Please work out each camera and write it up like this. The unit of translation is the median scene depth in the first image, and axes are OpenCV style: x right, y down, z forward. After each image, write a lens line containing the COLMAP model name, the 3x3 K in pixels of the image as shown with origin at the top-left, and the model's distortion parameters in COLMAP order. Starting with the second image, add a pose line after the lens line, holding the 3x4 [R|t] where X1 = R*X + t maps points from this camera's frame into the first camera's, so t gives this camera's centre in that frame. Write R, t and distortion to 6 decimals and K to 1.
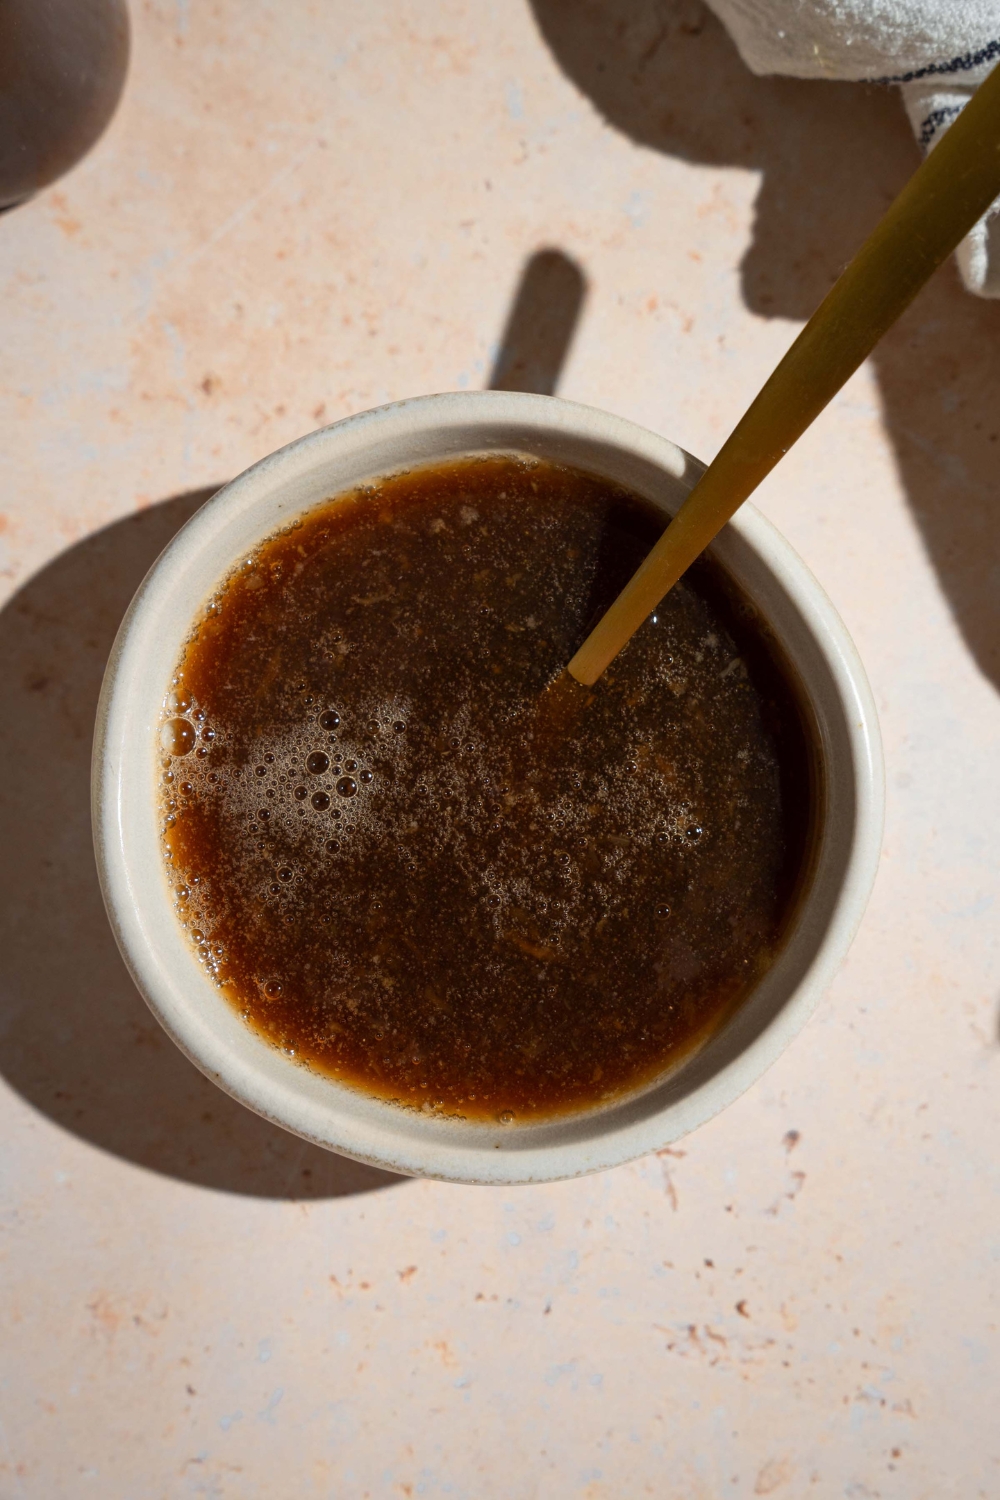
lens RADIAL K [[1909.8, 0, 510.5], [0, 1909.8, 747.3], [0, 0, 1]] dist [0.019189, 0.000000]
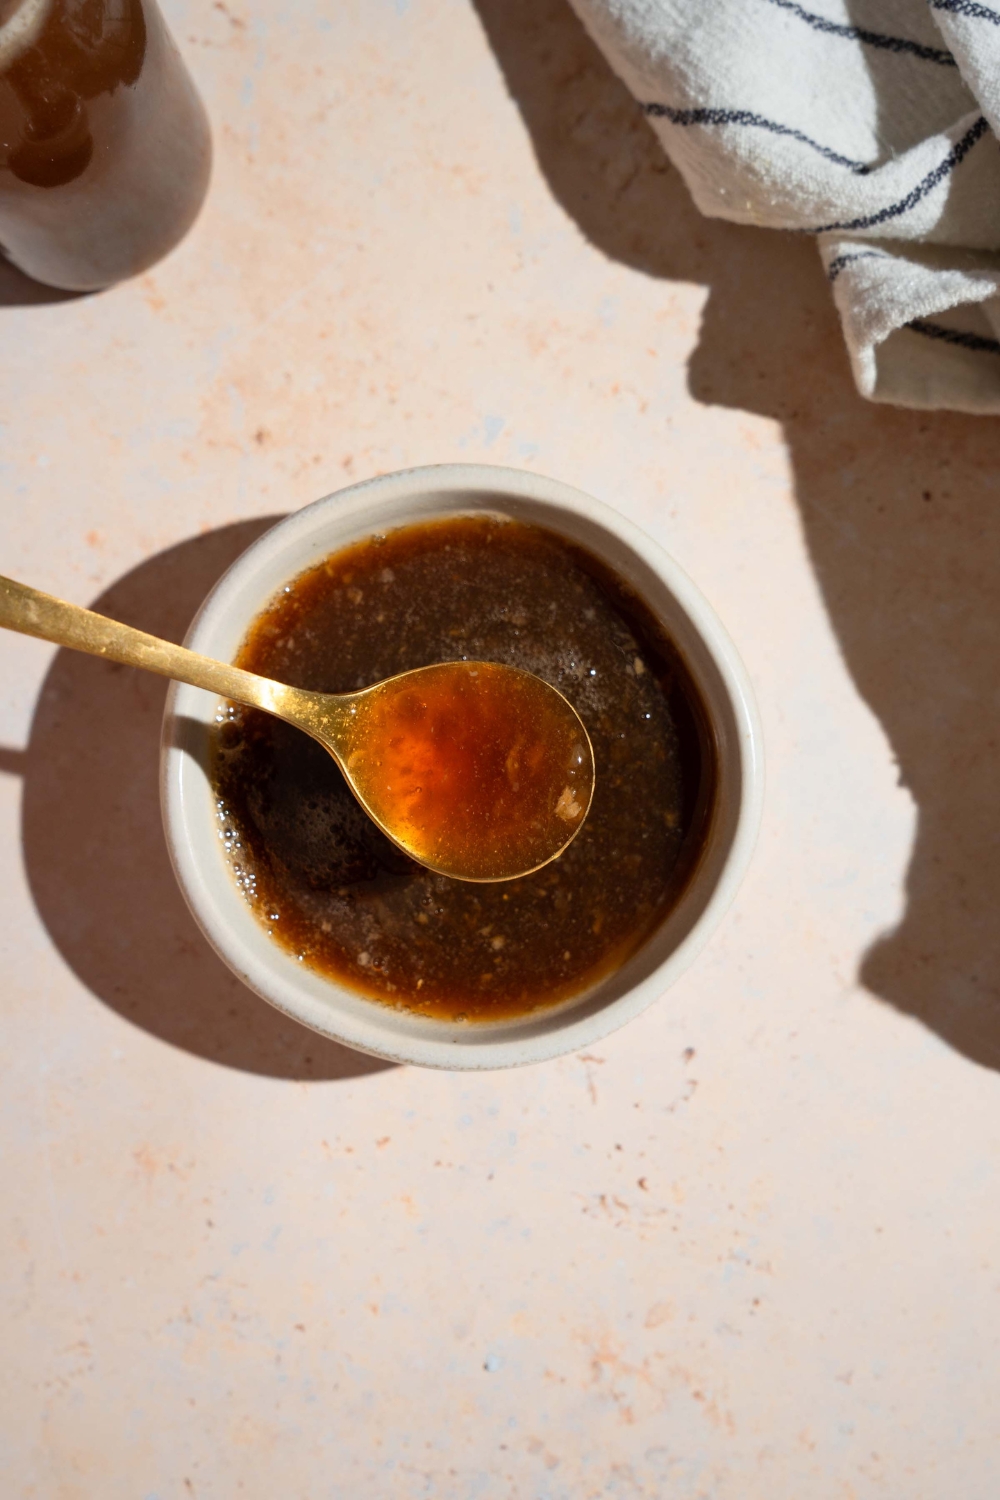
lens RADIAL K [[1892.0, 0, 490.8], [0, 1892.0, 739.3], [0, 0, 1]] dist [0.048818, 0.000000]
pose [[0.998606, 0.050866, -0.014117, 0.022615], [-0.050619, 0.998567, 0.017385, -0.020282], [0.014981, -0.016646, 0.999749, -0.265058]]
